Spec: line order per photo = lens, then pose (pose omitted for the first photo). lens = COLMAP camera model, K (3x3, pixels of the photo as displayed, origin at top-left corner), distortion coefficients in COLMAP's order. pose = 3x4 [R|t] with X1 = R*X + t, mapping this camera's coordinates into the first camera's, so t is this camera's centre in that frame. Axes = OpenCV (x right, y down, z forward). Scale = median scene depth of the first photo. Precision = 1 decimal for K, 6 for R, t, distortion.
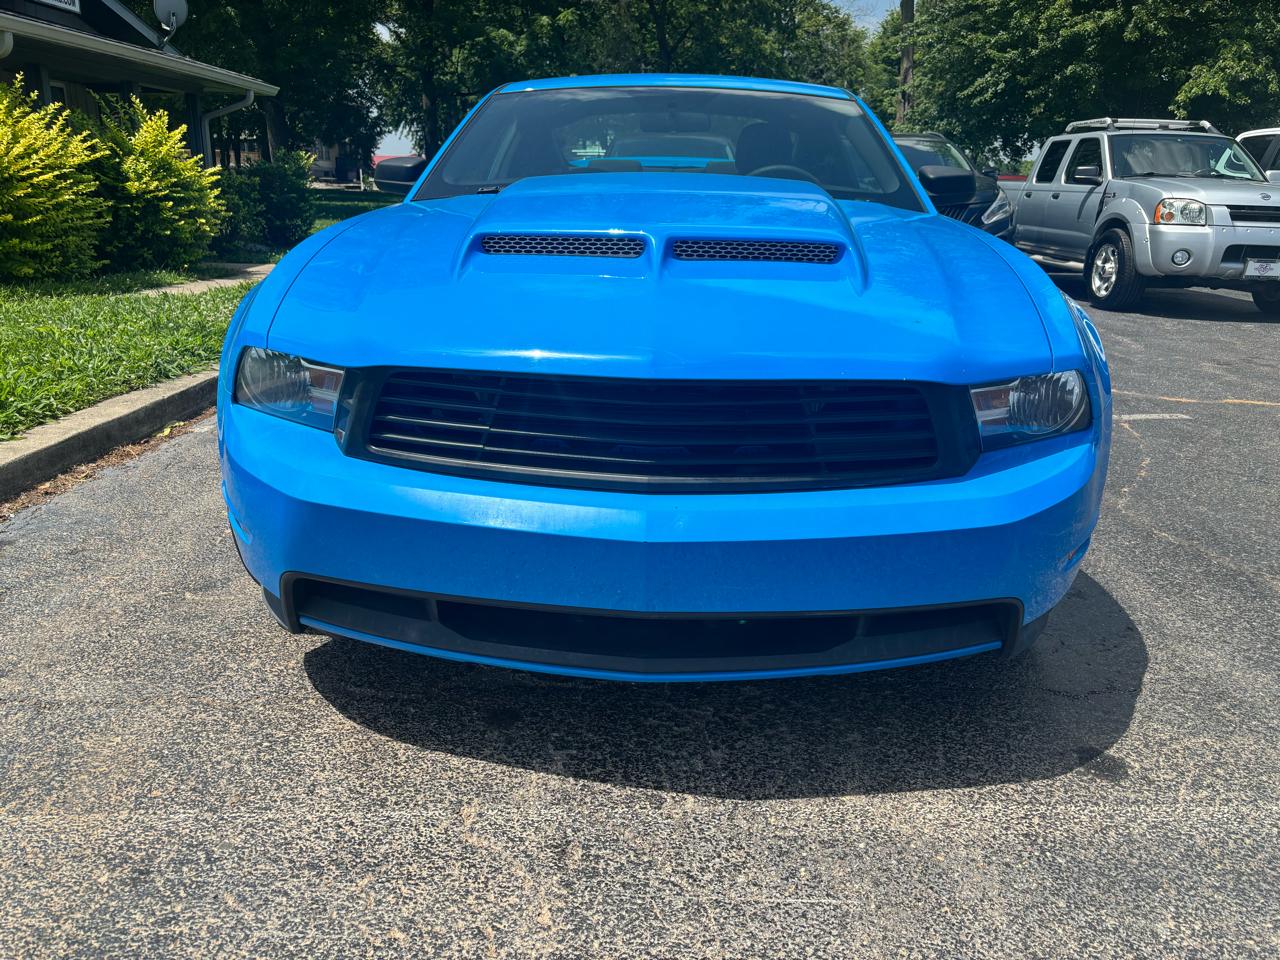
lens RADIAL K [[969.9, 0, 636.4], [0, 969.9, 469.0], [0, 0, 1]] dist [0.016857, -0.008123]
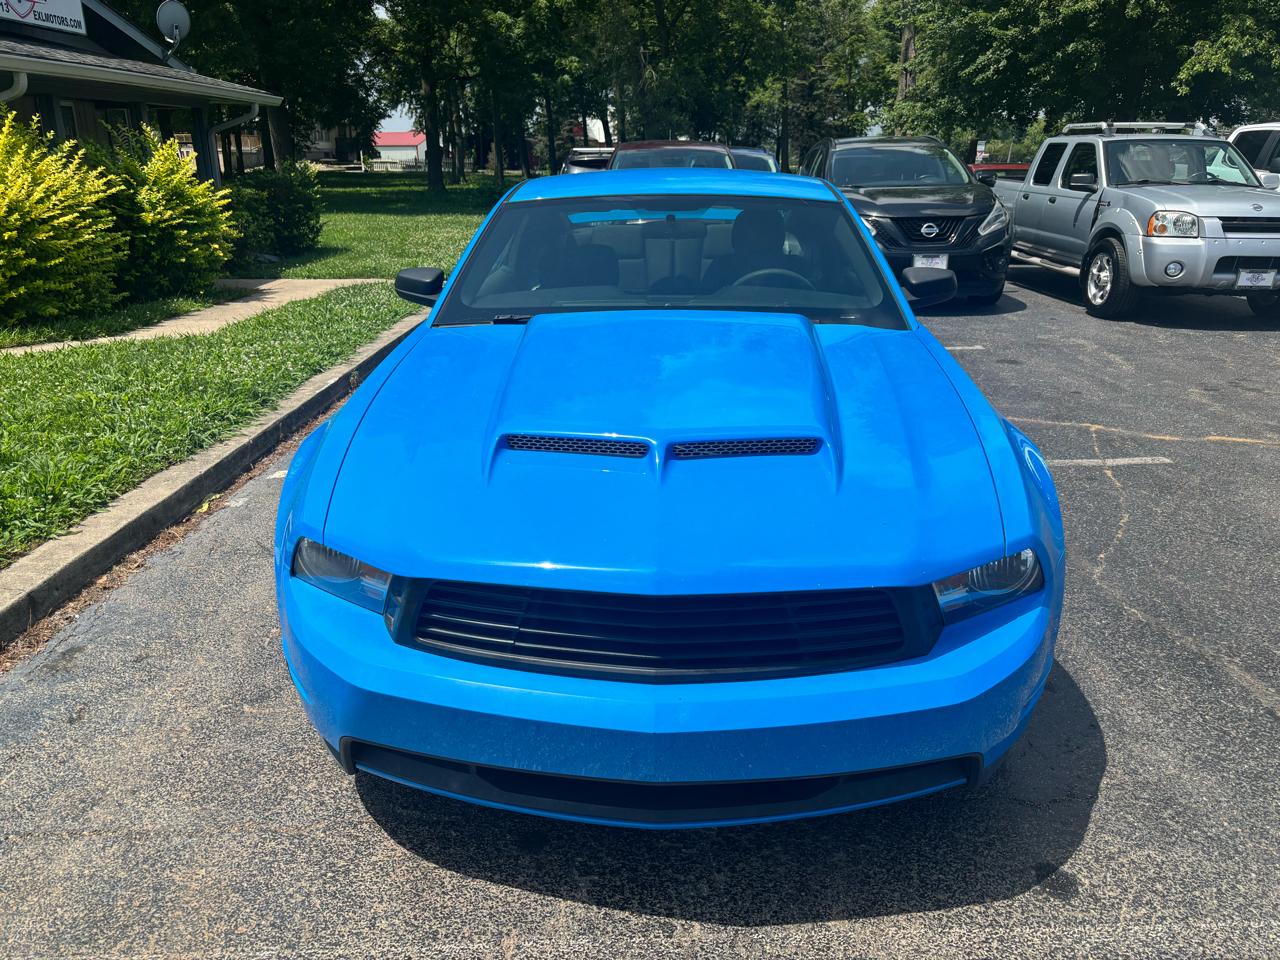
lens RADIAL K [[969.9, 0, 631.9], [0, 969.9, 468.2], [0, 0, 1]] dist [0.016857, -0.008123]
pose [[0.999677, -0.021767, -0.013105, 0.002371], [0.022153, 0.999302, 0.030075, -0.142025], [0.012441, -0.030355, 0.999462, -0.086484]]
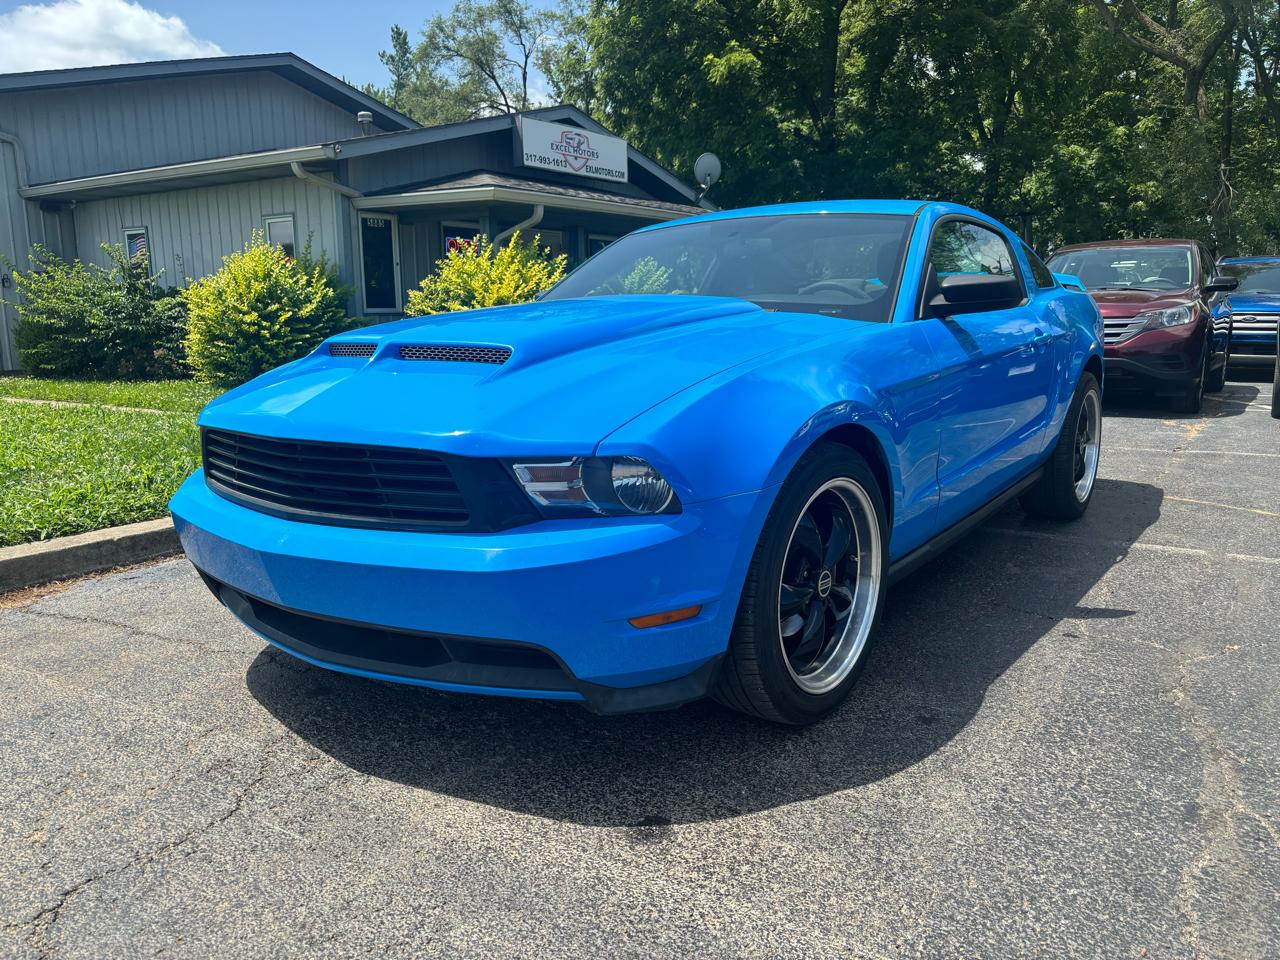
lens RADIAL K [[969.9, 0, 647.6], [0, 969.9, 476.7], [0, 0, 1]] dist [0.016857, -0.008123]
pose [[0.837233, 0.061205, -0.543411, 0.637332], [-0.121303, 0.989746, -0.075415, 0.003280], [0.533223, 0.129057, 0.836073, 0.045290]]
